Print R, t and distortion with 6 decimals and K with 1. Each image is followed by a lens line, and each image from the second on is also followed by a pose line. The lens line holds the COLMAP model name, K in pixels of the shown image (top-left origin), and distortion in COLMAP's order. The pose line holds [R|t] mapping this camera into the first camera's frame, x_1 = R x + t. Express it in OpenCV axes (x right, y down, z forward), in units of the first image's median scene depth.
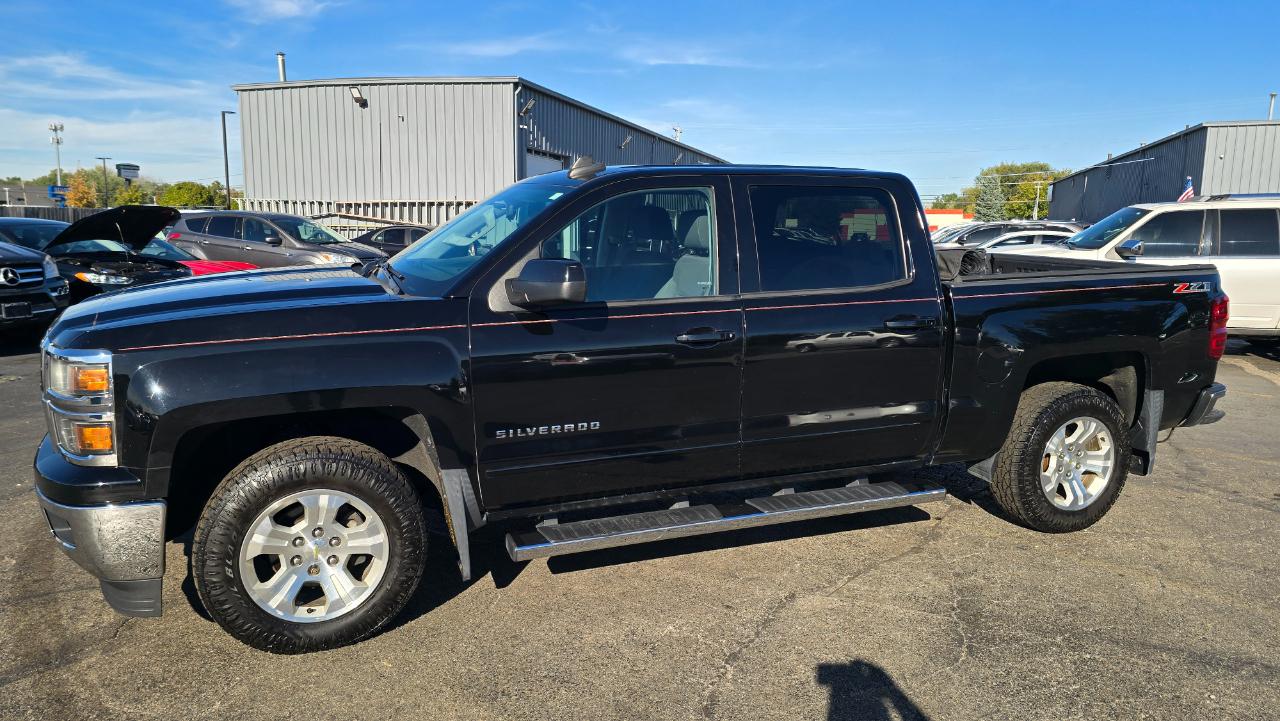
lens RADIAL K [[865.7, 0, 651.5], [0, 865.7, 356.7], [0, 0, 1]] dist [0.063383, -0.066809]
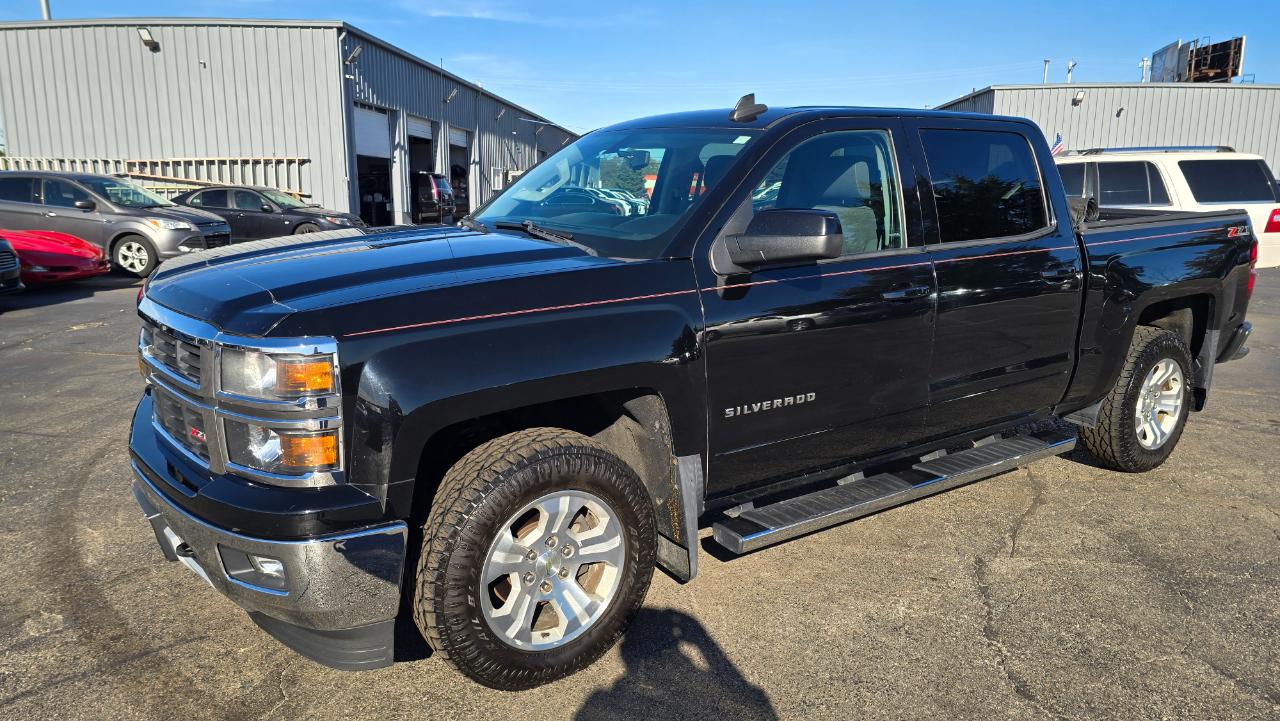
lens RADIAL K [[869.6, 0, 641.8], [0, 869.6, 354.4], [0, 0, 1]] dist [0.067436, -0.073033]
pose [[0.975128, -0.051071, 0.215677, -0.095462], [0.042331, 0.998092, 0.044954, -0.002729], [-0.217561, -0.034706, 0.975429, 0.034250]]
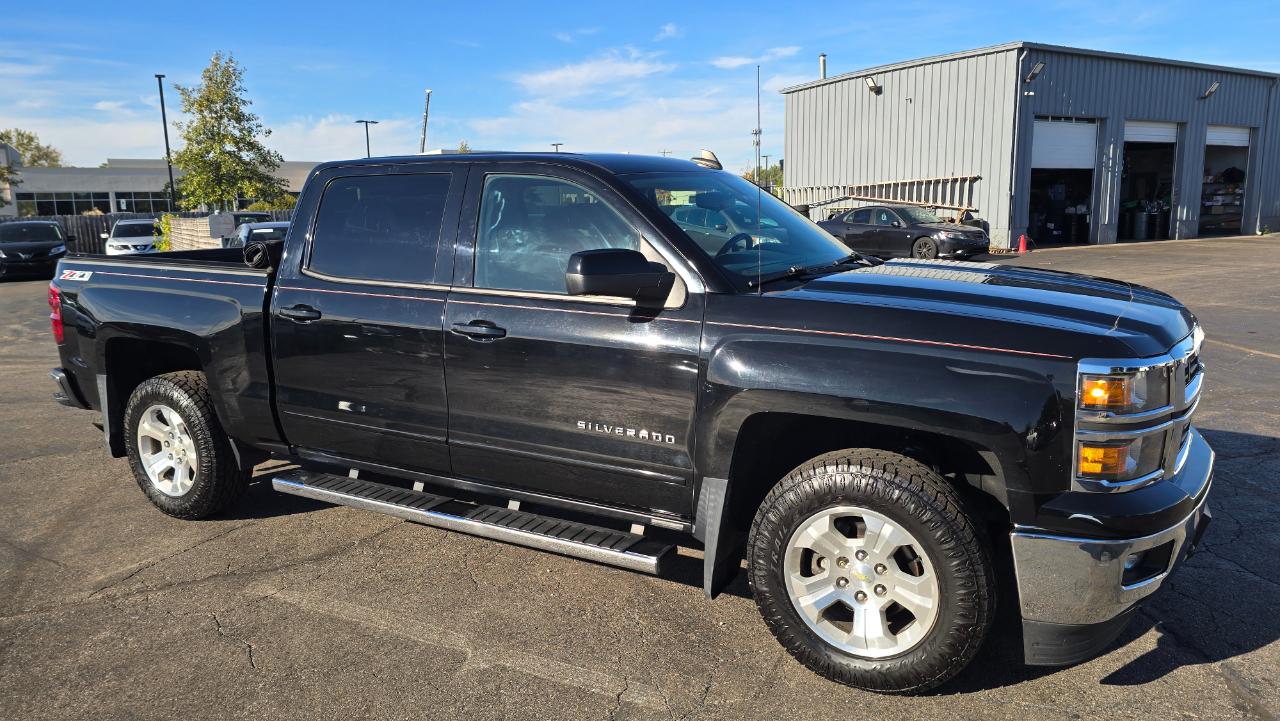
lens RADIAL K [[863.6, 0, 636.7], [0, 863.6, 362.4], [0, 0, 1]] dist [0.067888, -0.067499]
pose [[0.738232, 0.086271, -0.669007, 0.303478], [-0.065728, 0.996268, 0.055944, -0.000612], [0.671337, 0.002673, 0.741147, 0.025482]]
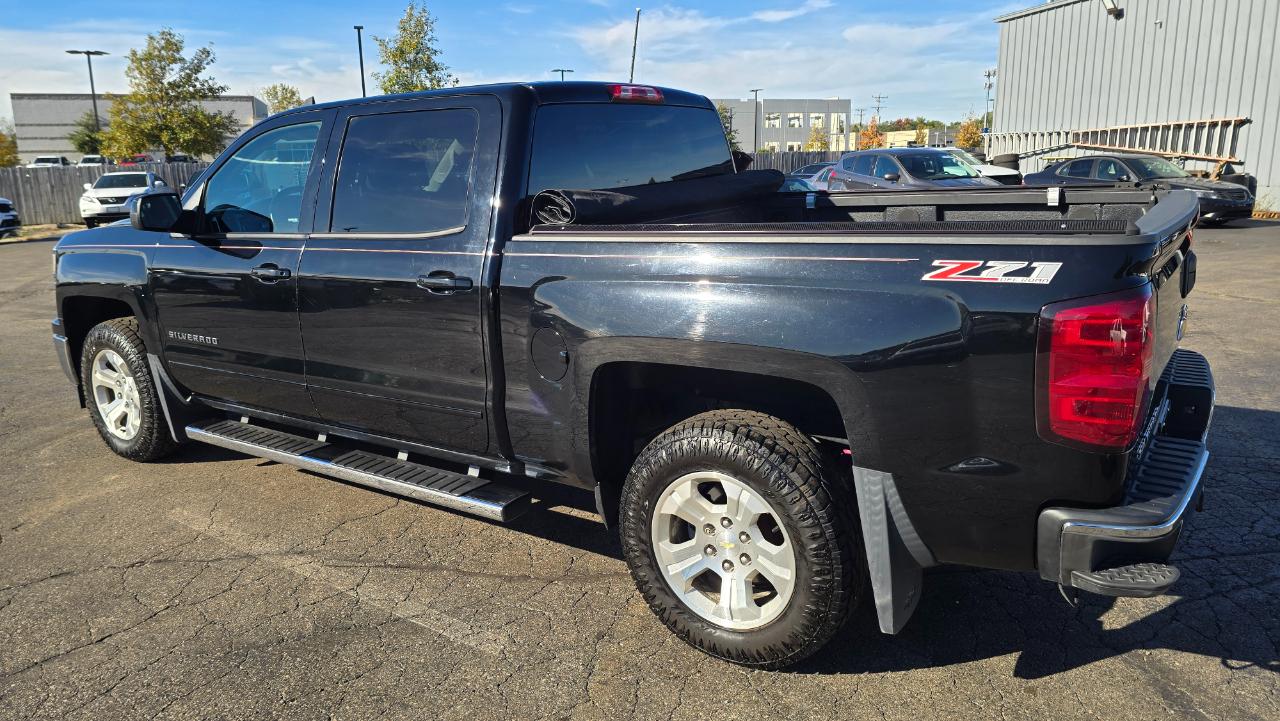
lens RADIAL K [[861.6, 0, 631.2], [0, 861.6, 352.1], [0, 0, 1]] dist [0.069865, -0.072068]
pose [[0.553143, 0.154290, -0.818674, 0.264676], [-0.098479, 0.987920, 0.119649, -0.021901], [0.827245, 0.014439, 0.561656, 0.179067]]
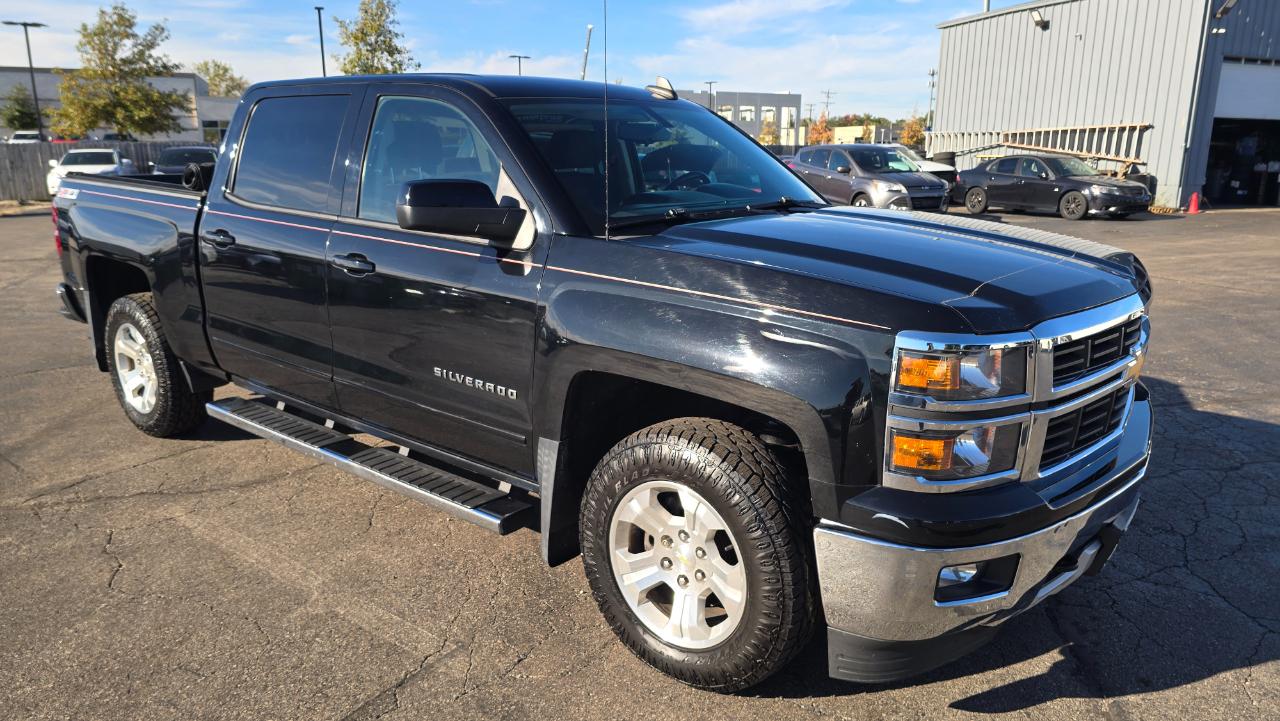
lens RADIAL K [[868.8, 0, 653.0], [0, 868.8, 377.1], [0, 0, 1]] dist [0.059602, -0.061579]
pose [[0.619515, 0.184453, -0.763006, 0.335931], [-0.112188, 0.982828, 0.146503, -0.005989], [0.776926, -0.005161, 0.629570, 0.085815]]
